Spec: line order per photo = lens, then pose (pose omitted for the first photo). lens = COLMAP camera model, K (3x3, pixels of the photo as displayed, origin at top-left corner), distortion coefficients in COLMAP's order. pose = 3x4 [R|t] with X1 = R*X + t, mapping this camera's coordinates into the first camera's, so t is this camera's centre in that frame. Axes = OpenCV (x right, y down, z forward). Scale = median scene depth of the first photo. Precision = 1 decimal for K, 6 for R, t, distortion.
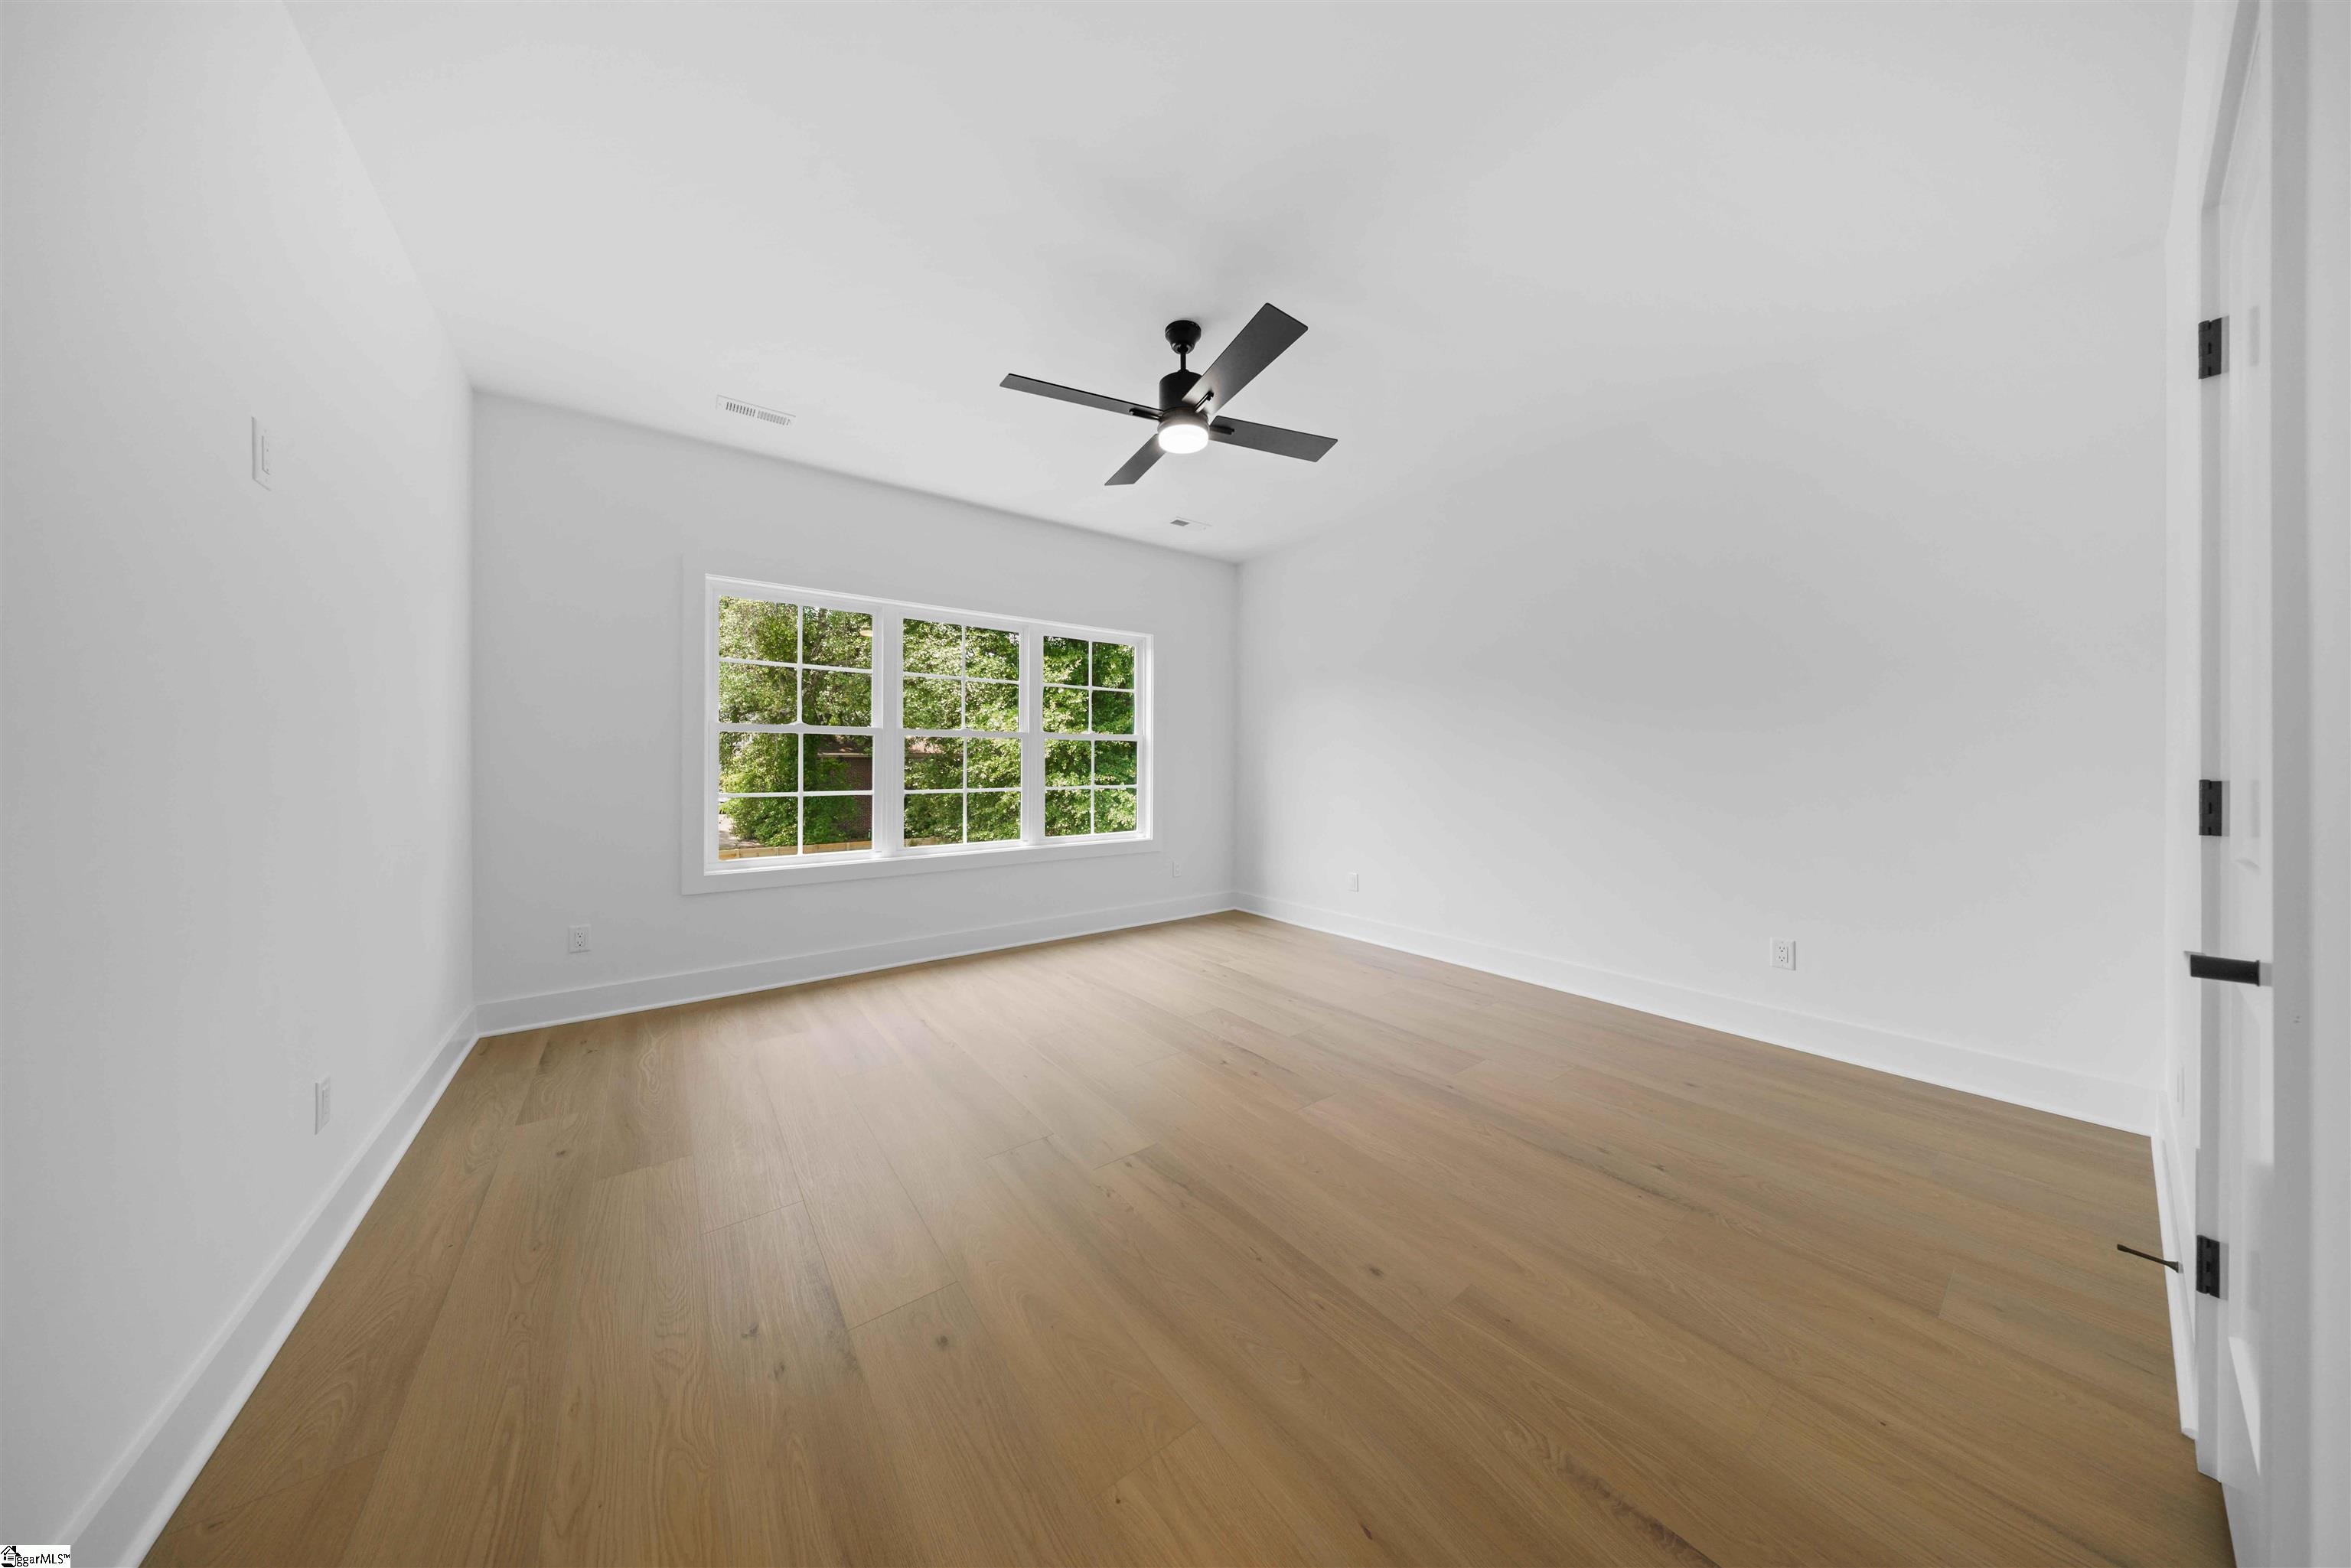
lens RADIAL K [[688.6, 0, 1108.7], [0, 688.6, 761.6], [0, 0, 1]] dist [-0.001155, -0.000163]
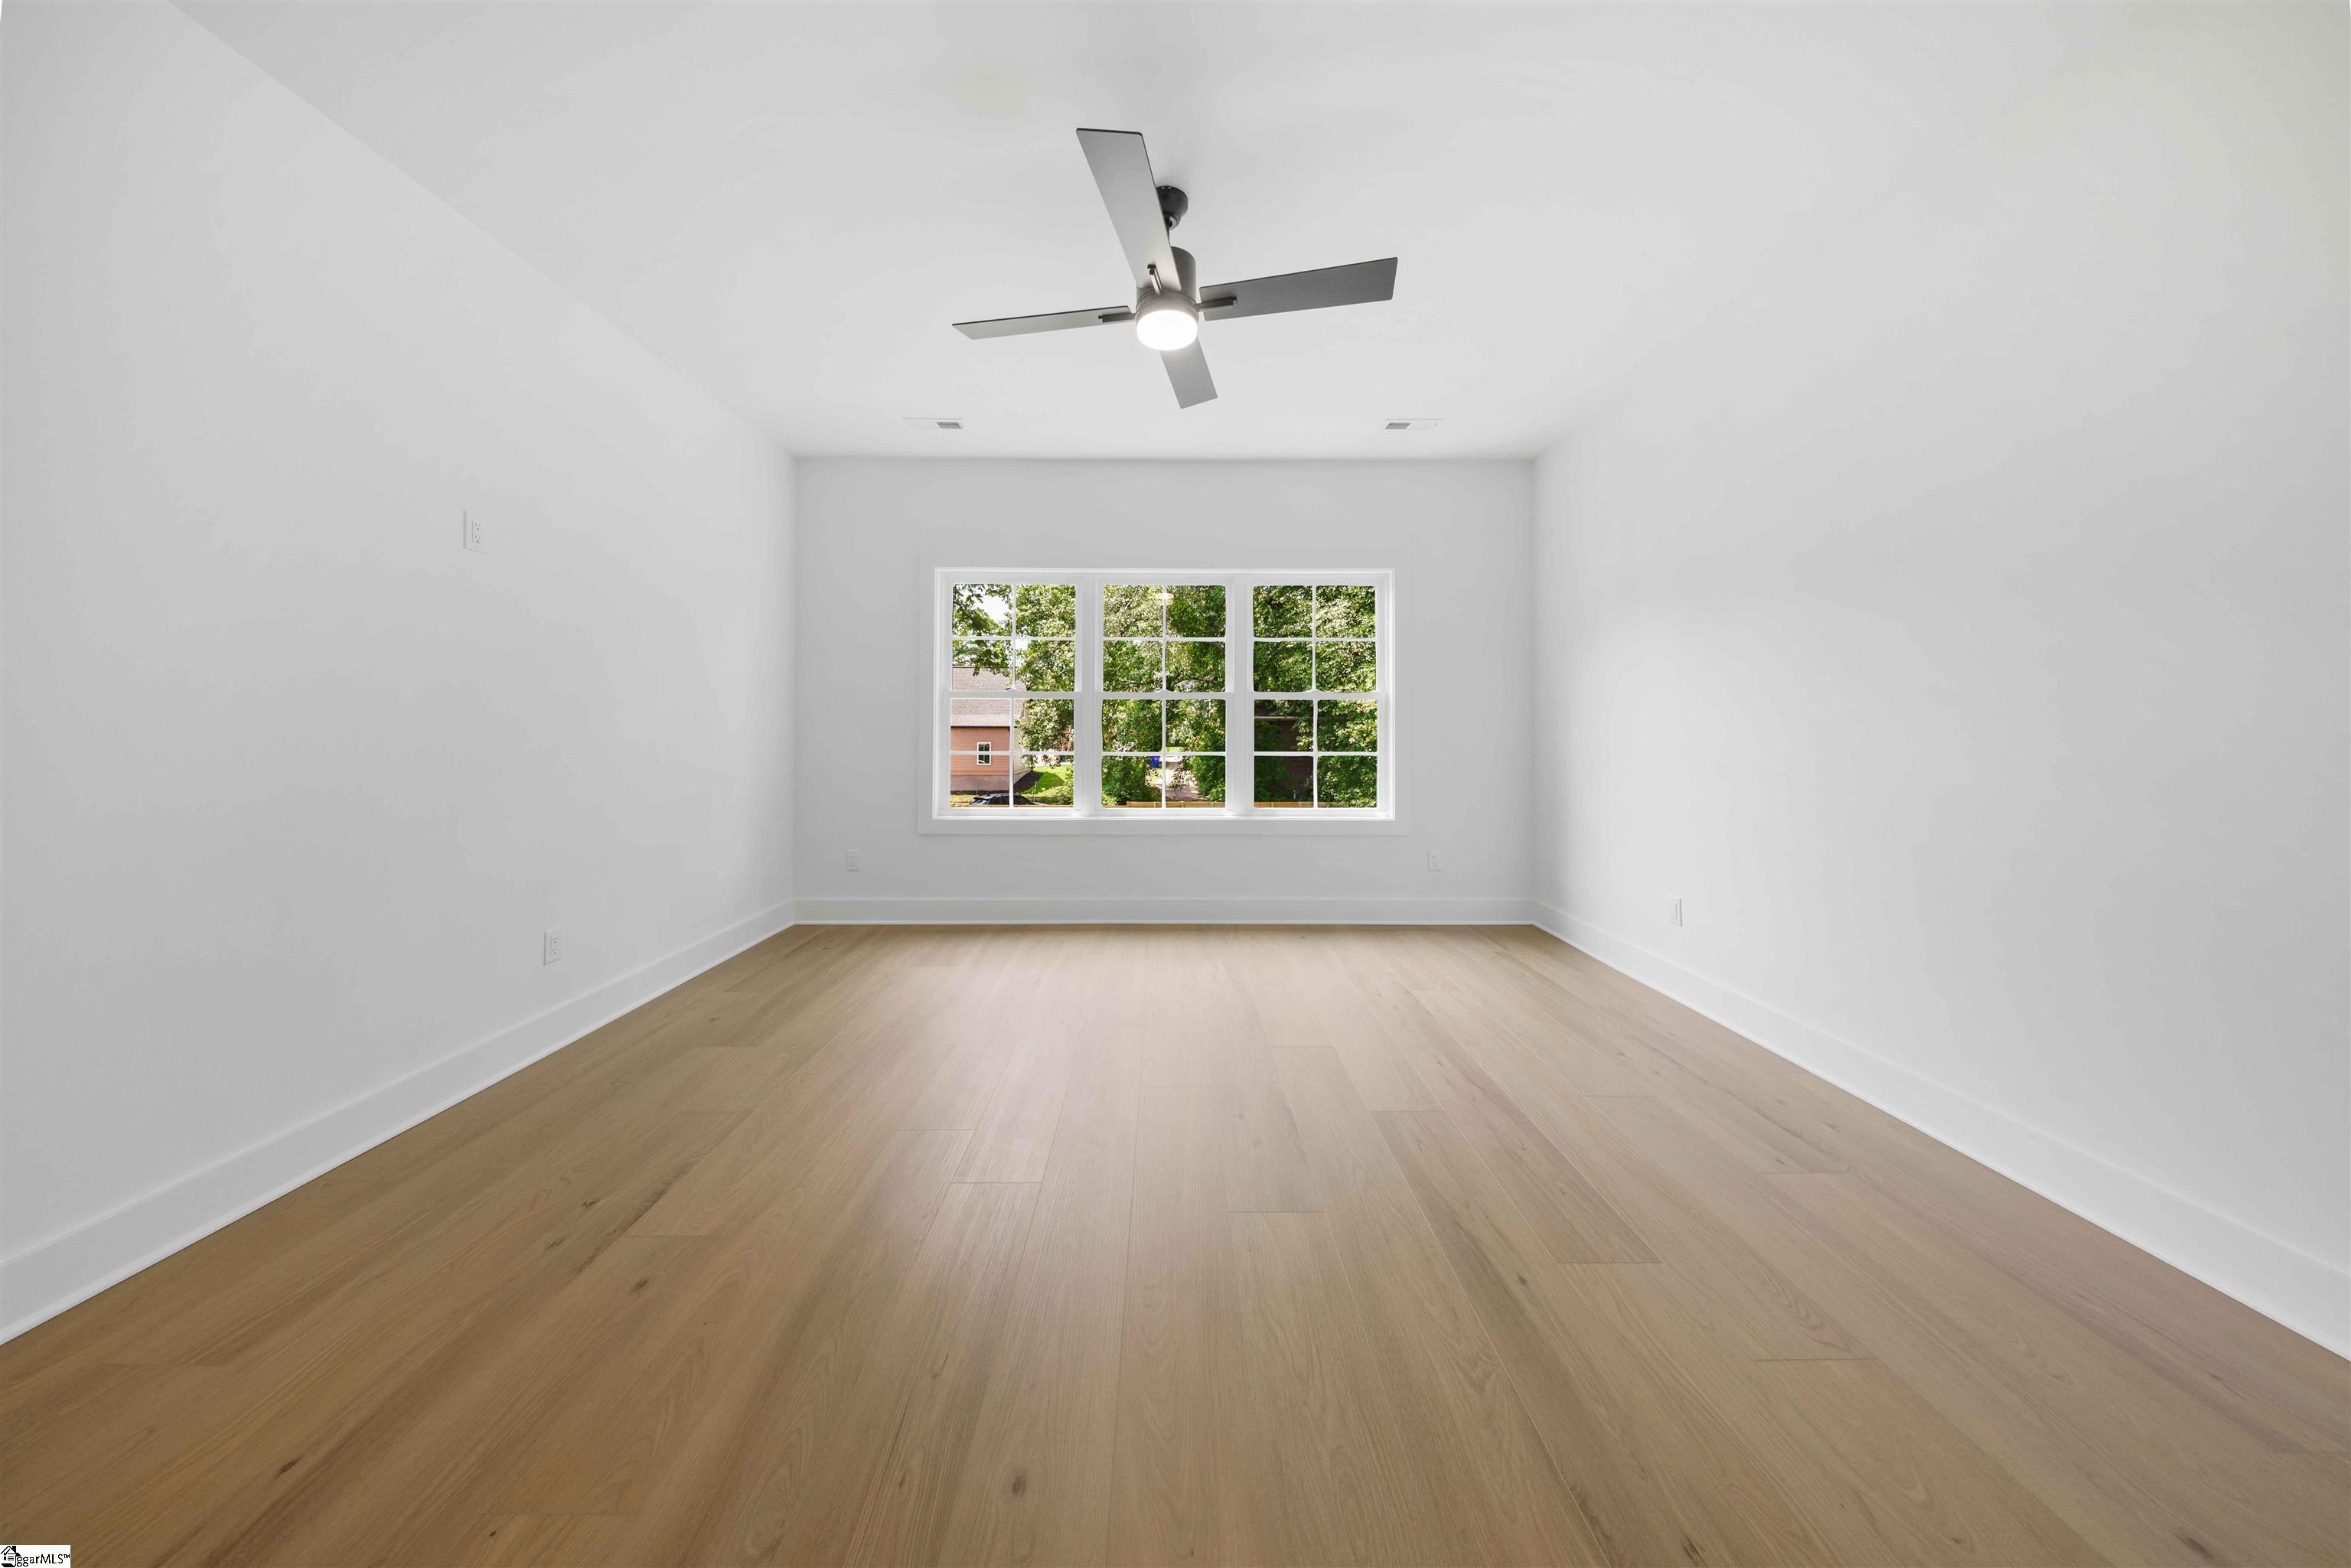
lens RADIAL K [[688.6, 0, 1209.5], [0, 688.6, 714.7], [0, 0, 1]] dist [-0.001155, -0.000163]
pose [[0.822273, -0.008032, -0.569036, 0.347863], [-0.000039, 0.999900, -0.014170, -0.000176], [0.569093, 0.011674, 0.822191, 0.204723]]
